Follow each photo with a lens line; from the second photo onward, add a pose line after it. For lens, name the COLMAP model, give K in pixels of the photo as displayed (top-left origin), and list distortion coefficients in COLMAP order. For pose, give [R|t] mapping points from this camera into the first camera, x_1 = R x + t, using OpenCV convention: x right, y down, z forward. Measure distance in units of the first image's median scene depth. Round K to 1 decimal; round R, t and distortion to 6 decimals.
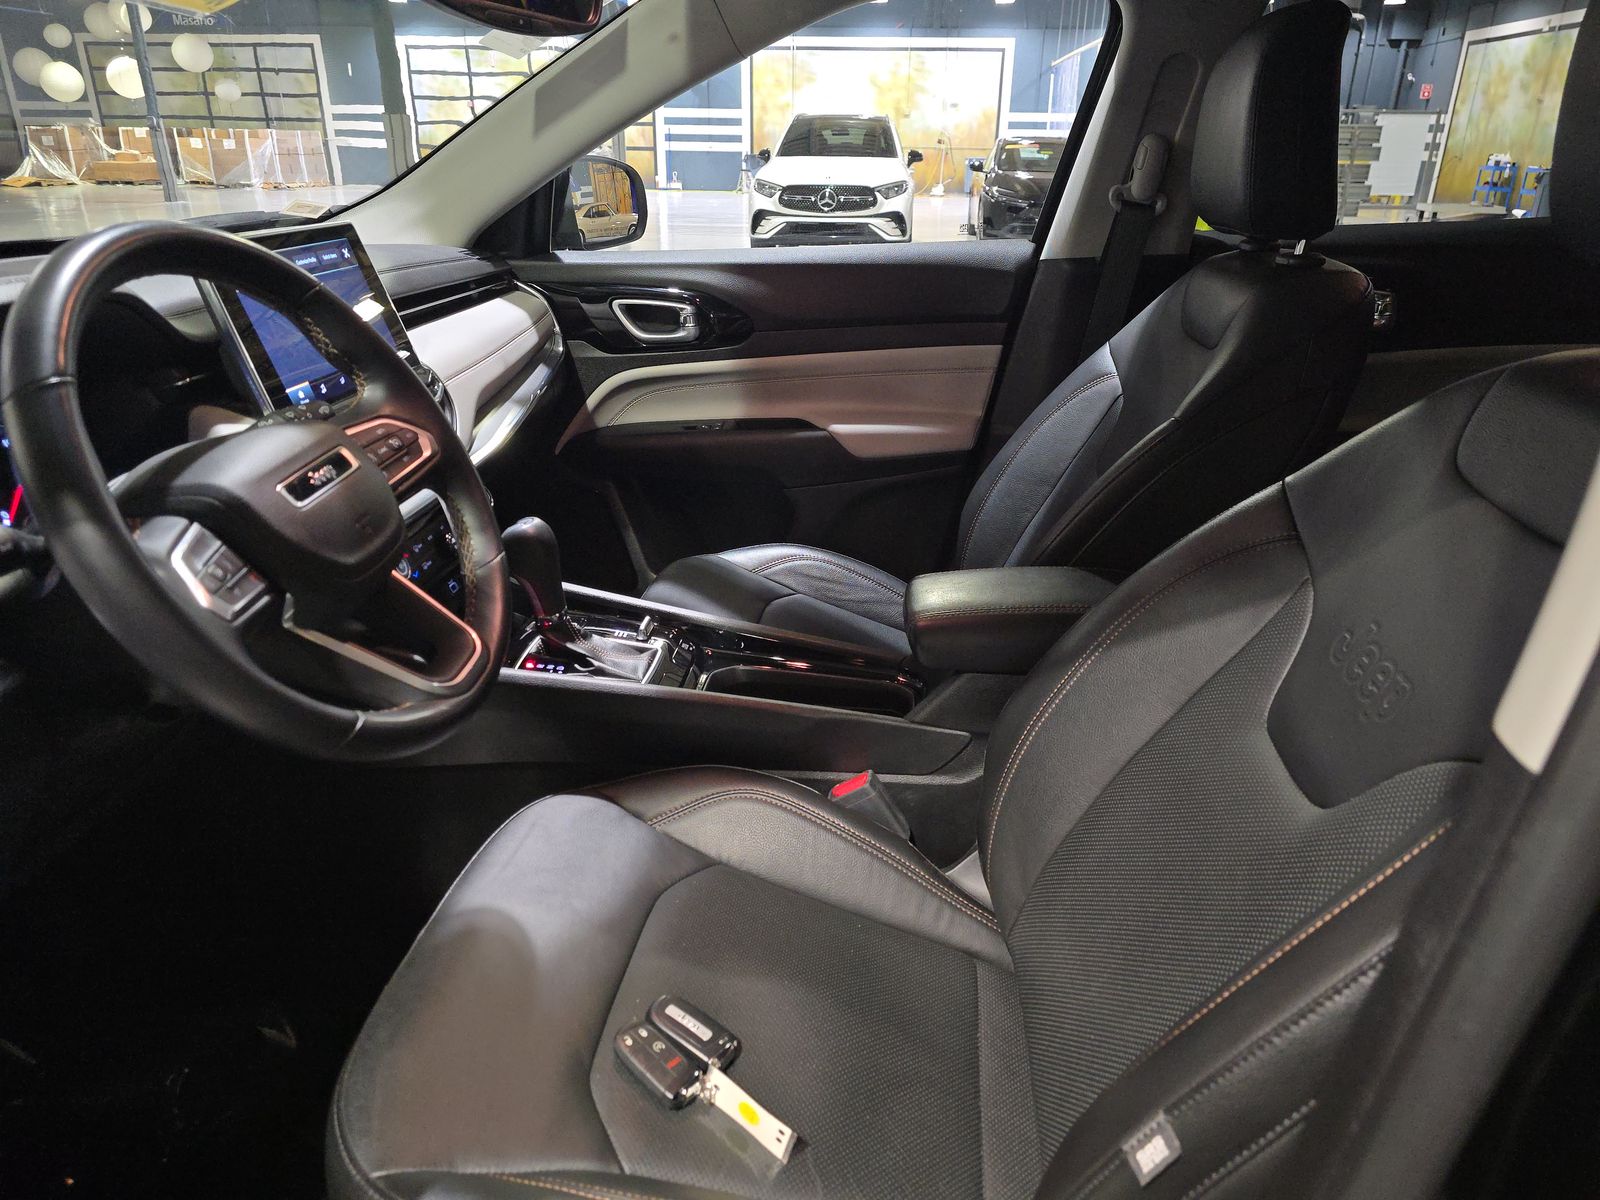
lens RADIAL K [[1105.6, 0, 802.8], [0, 1105.6, 605.6], [0, 0, 1]] dist [0.033229, -0.029841]
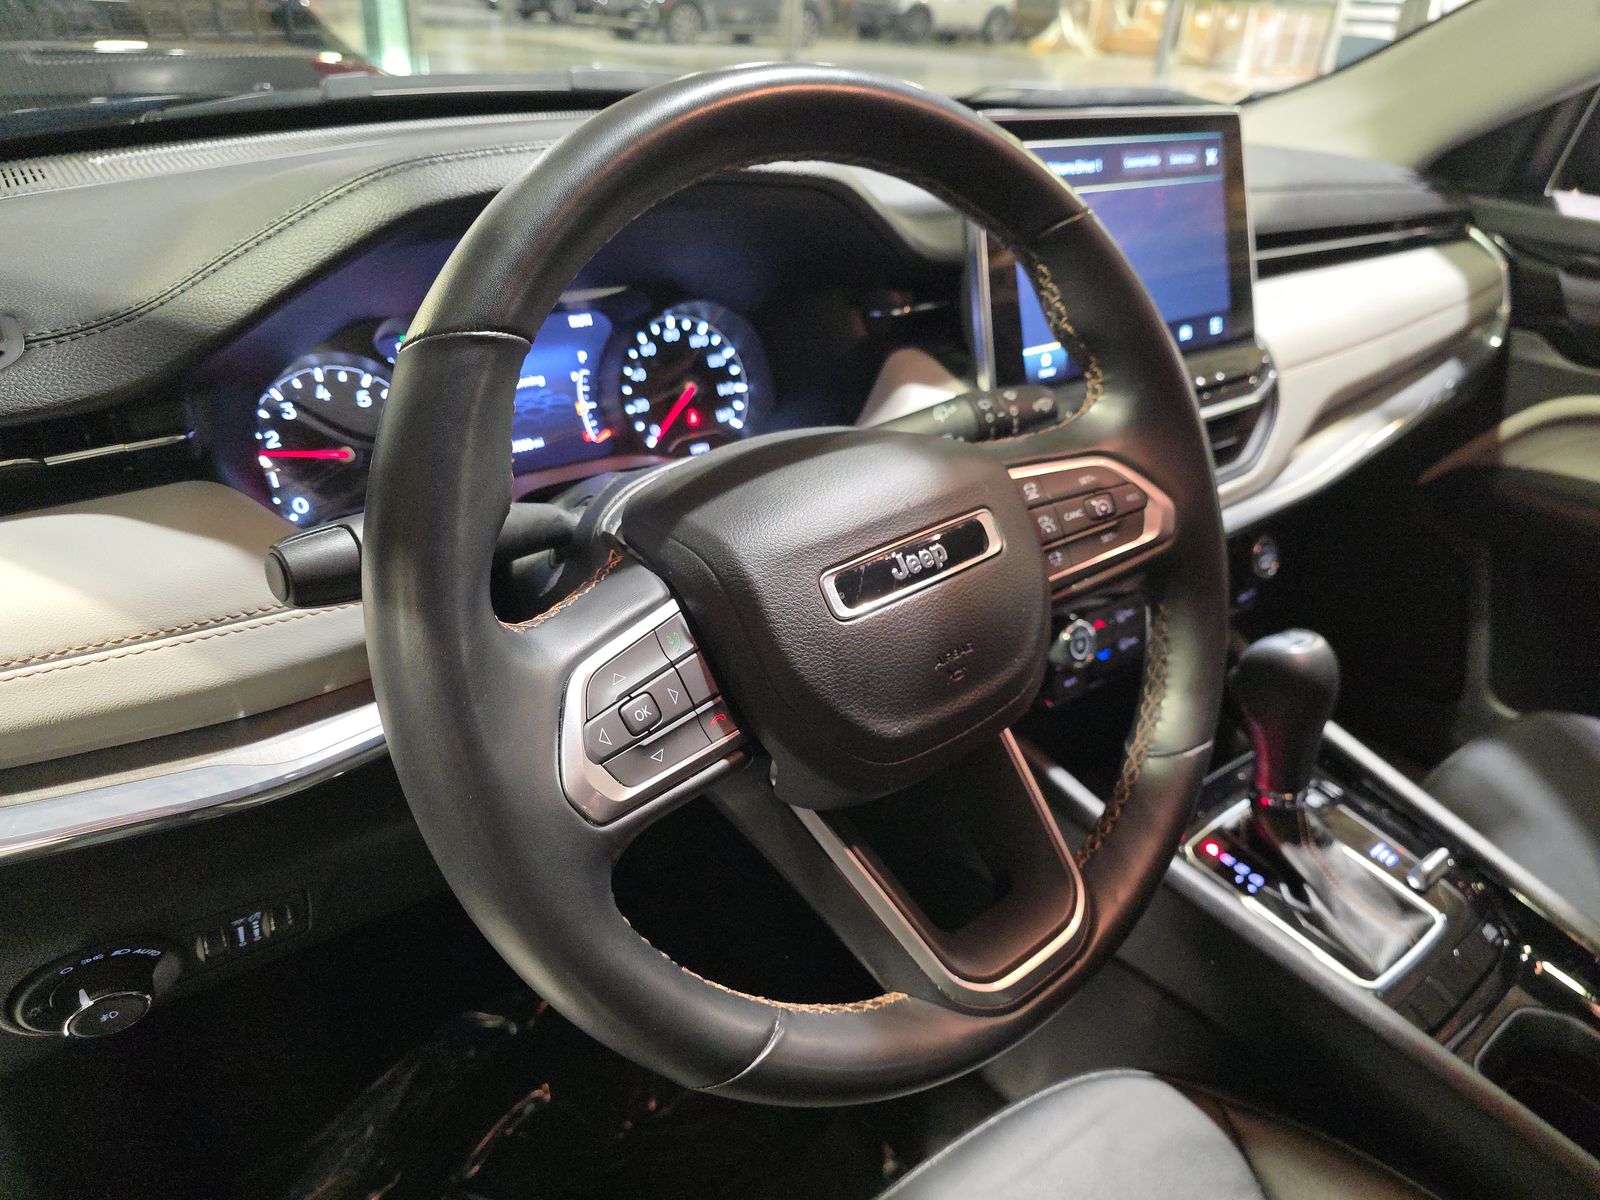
lens RADIAL K [[1105.6, 0, 812.4], [0, 1105.6, 621.2], [0, 0, 1]] dist [0.033229, -0.029841]
pose [[0.716814, 0.383560, -0.582288, -0.109623], [-0.326676, 0.922519, 0.205526, -0.150993], [0.616003, 0.042895, 0.786575, 0.430101]]
